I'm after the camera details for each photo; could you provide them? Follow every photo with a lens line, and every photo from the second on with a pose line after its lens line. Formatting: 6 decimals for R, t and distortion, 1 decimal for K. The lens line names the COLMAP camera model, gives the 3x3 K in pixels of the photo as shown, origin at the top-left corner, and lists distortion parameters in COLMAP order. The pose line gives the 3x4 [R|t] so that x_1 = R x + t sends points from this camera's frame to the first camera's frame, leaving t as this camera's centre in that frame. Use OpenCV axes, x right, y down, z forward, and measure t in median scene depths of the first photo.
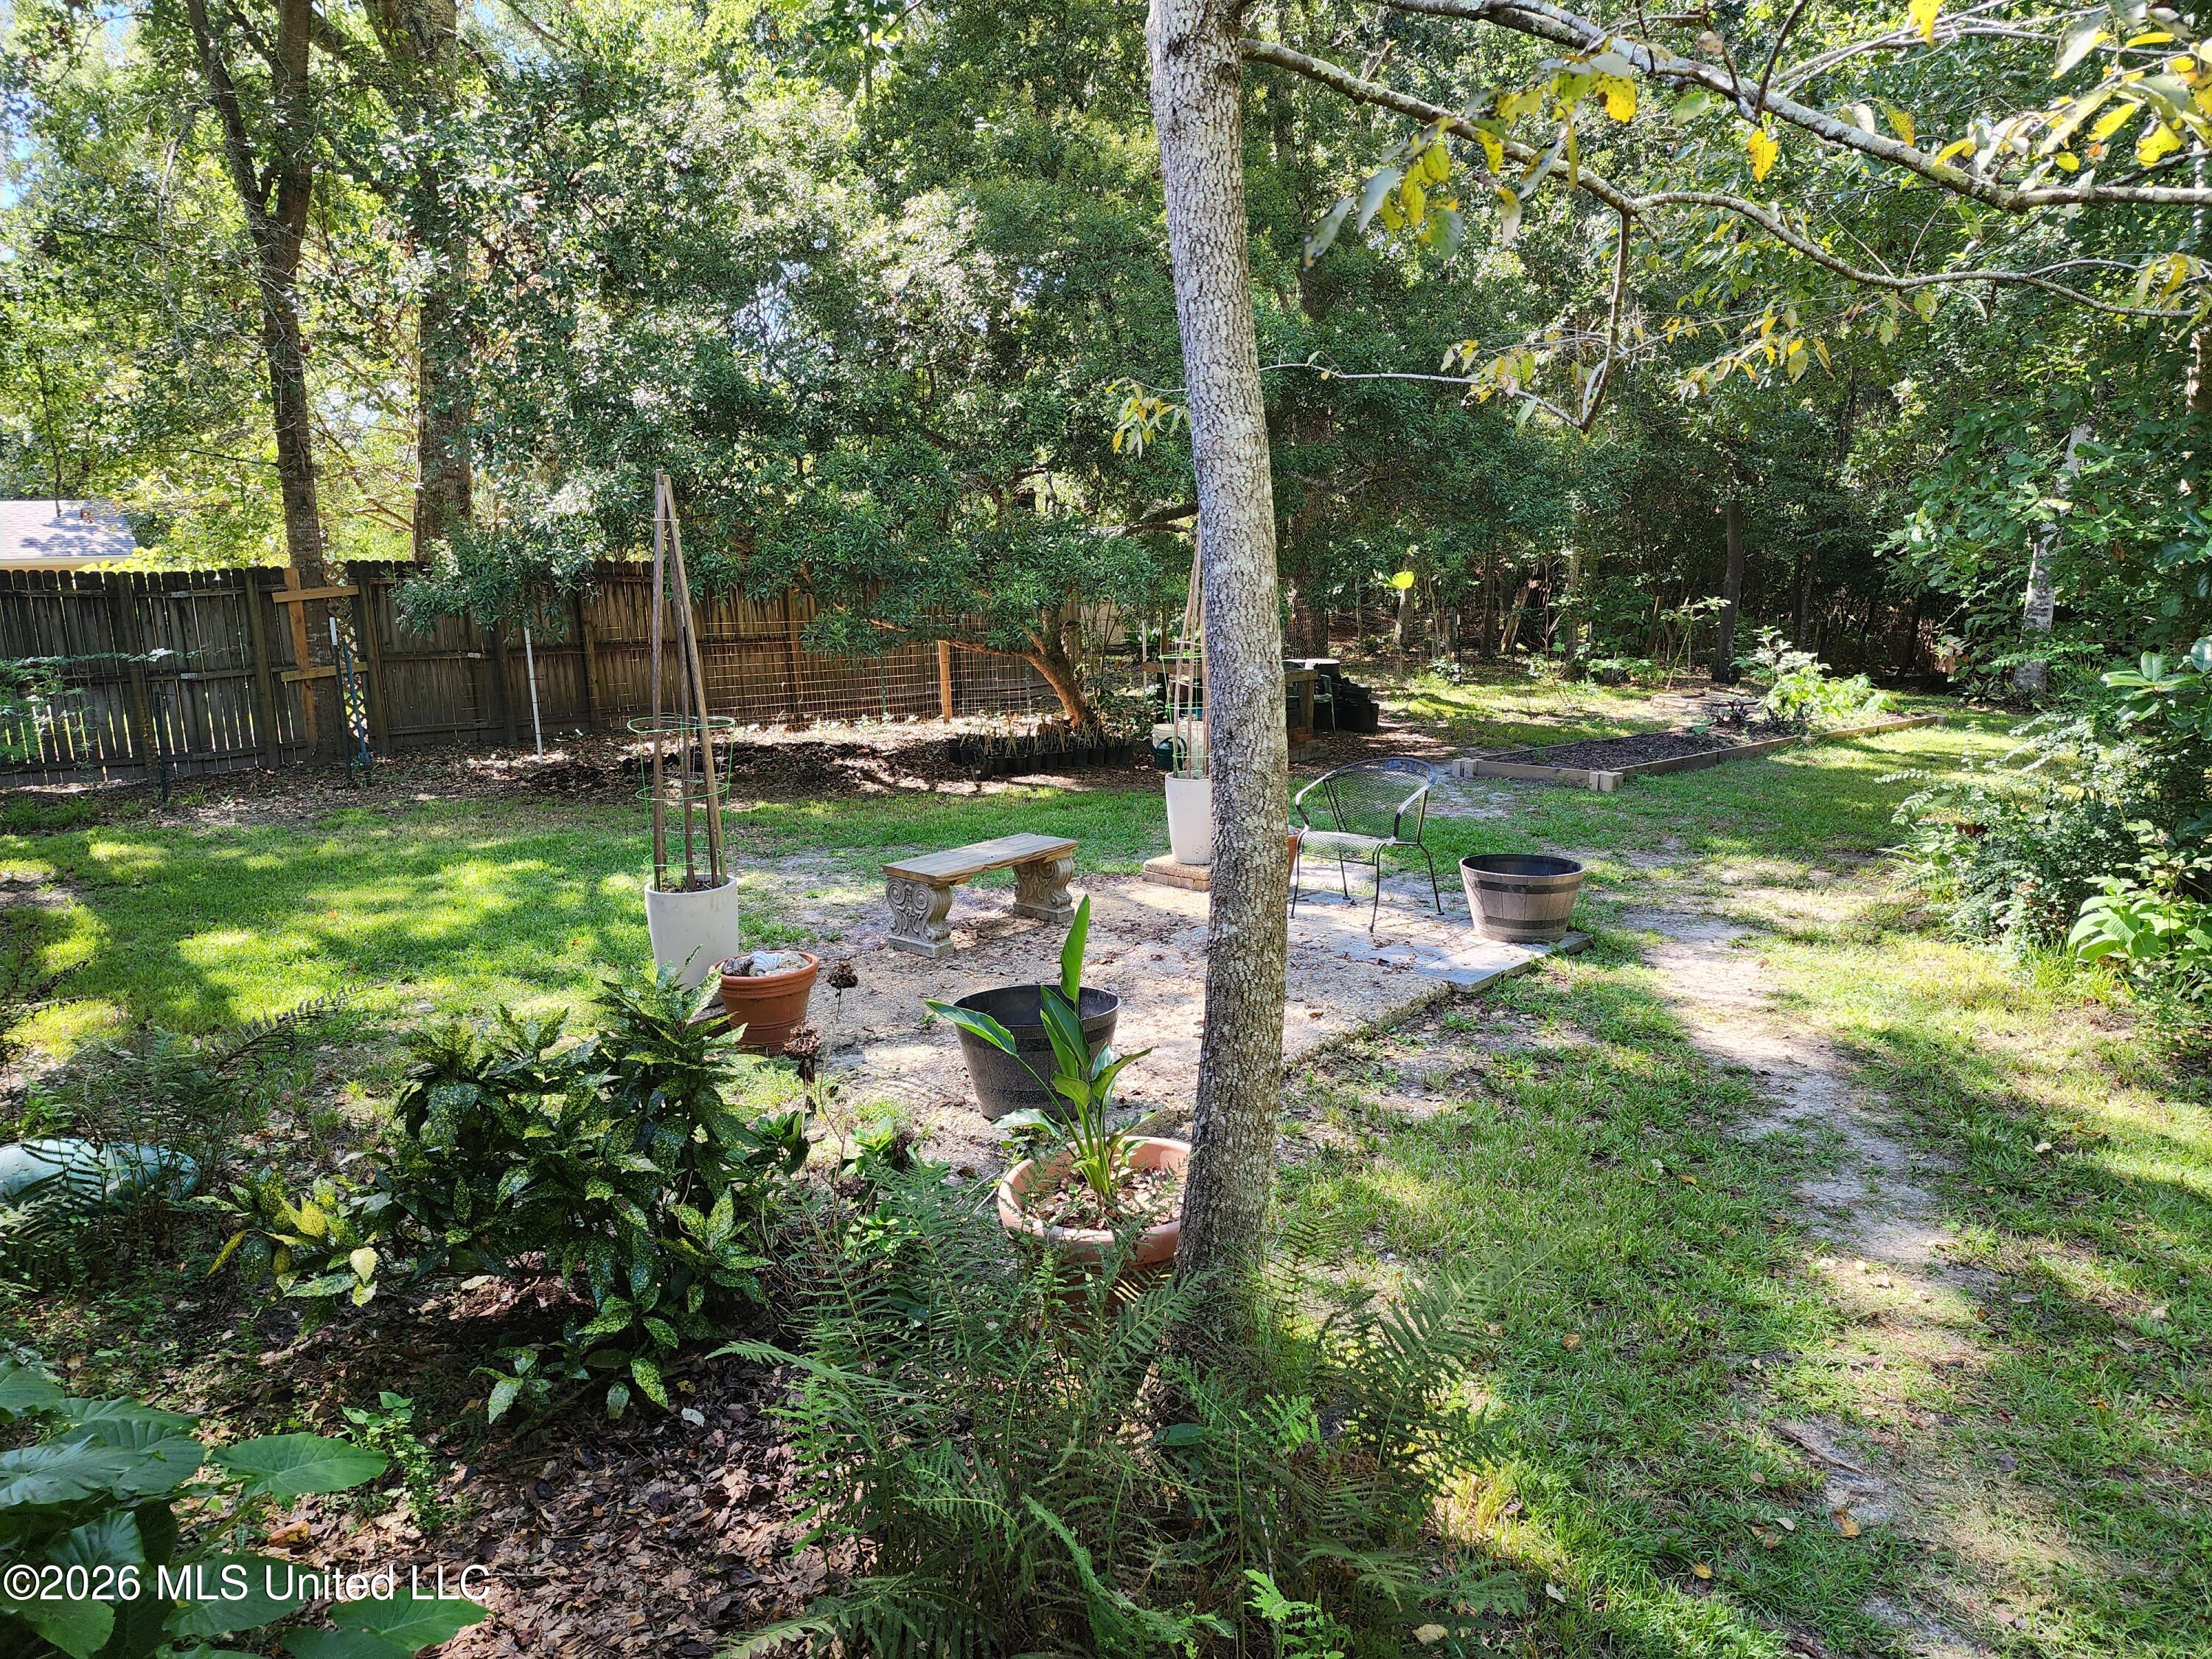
lens RADIAL K [[1475.0, 0, 1104.6], [0, 1475.0, 805.0], [0, 0, 1]] dist [0.081457, -0.059662]
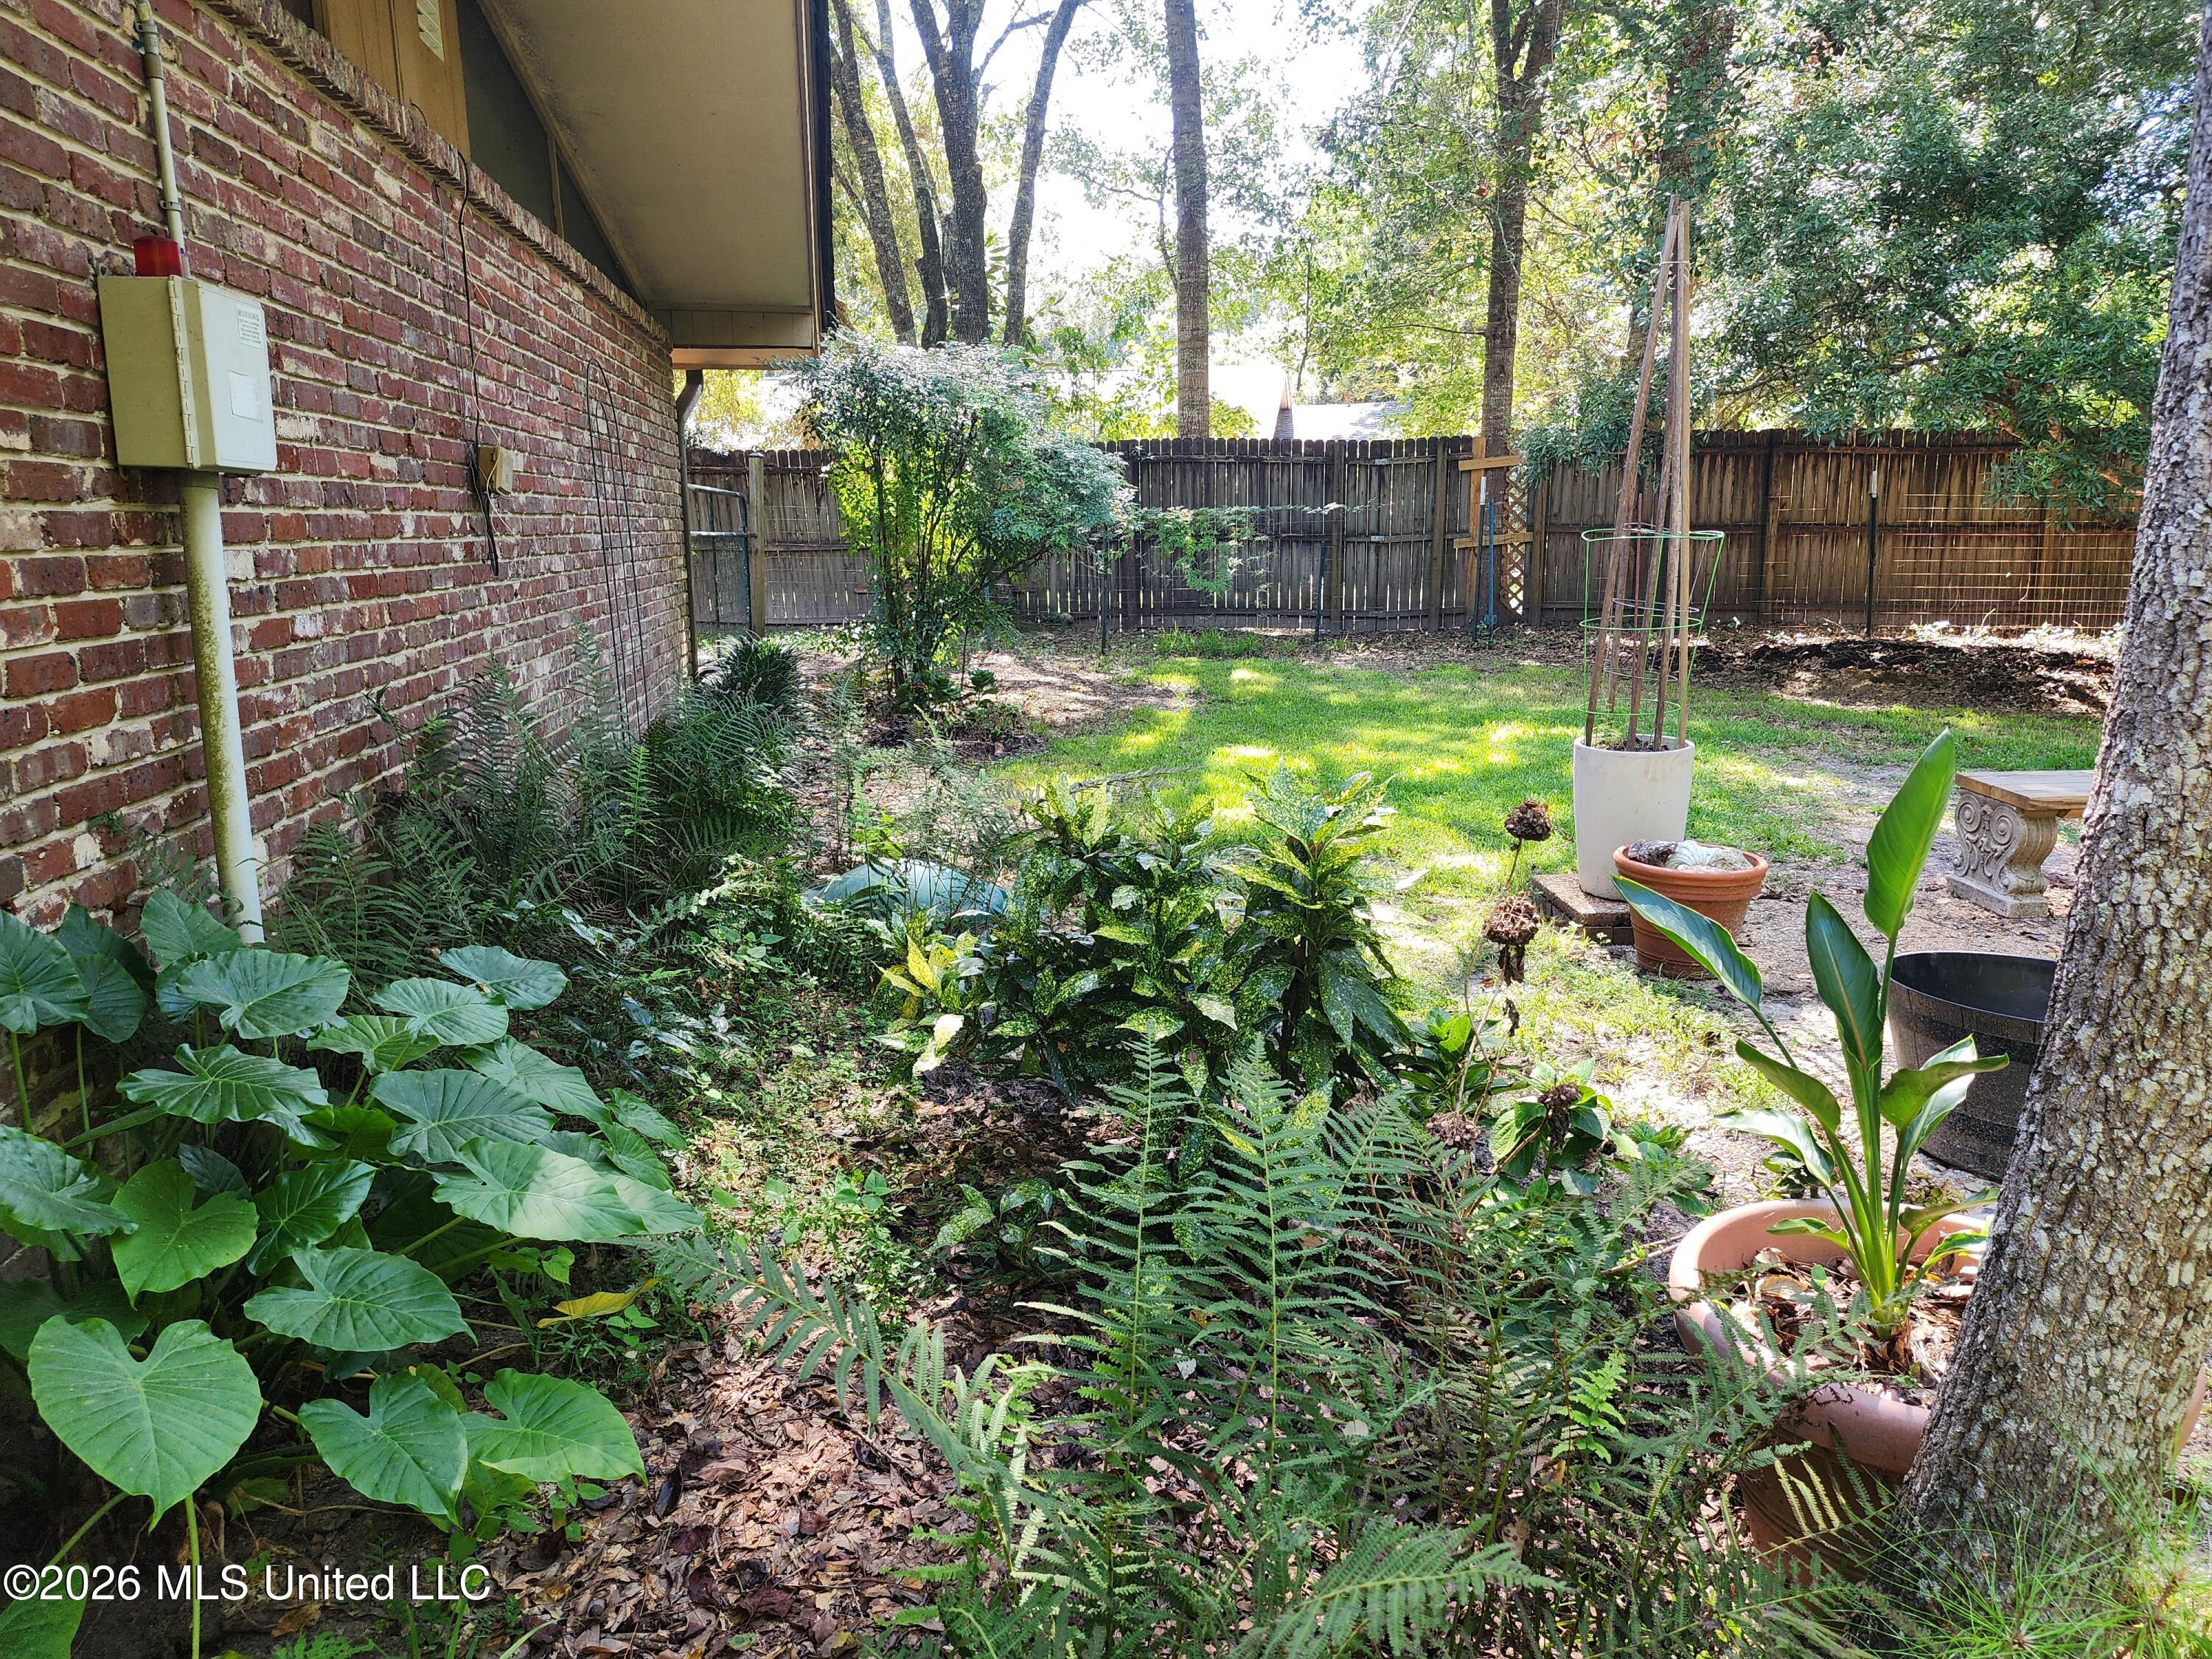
lens RADIAL K [[1475.0, 0, 1104.6], [0, 1475.0, 805.0], [0, 0, 1]] dist [0.081457, -0.059662]
pose [[0.690429, 0.164691, -0.704404, 0.056367], [-0.129112, 0.986160, 0.104016, 0.024684], [0.711785, 0.019131, 0.702137, 0.156604]]
